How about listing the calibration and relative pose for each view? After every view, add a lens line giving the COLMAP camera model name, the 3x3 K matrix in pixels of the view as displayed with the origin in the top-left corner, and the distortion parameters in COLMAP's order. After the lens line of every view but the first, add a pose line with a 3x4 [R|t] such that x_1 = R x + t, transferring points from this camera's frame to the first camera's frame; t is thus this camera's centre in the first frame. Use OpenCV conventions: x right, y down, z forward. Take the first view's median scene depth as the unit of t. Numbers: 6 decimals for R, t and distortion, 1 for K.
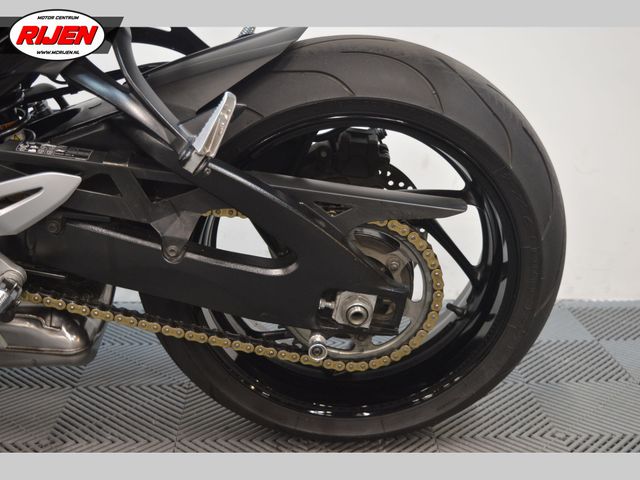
lens RADIAL K [[910.1, 0, 322.7], [0, 910.1, 240.2], [0, 0, 1]] dist [-0.072654, 0.000000]
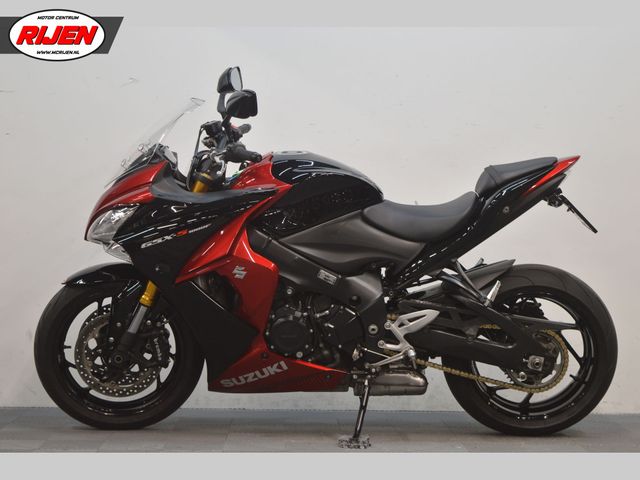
lens RADIAL K [[1437.5, 0, 319.4], [0, 1437.5, 240.6], [0, 0, 1]] dist [-0.061578, 0.000000]
pose [[0.999859, 0.001486, -0.016734, -0.537216], [-0.005597, 0.968636, -0.248421, 0.787513], [0.015840, 0.248480, 0.968508, -3.224933]]
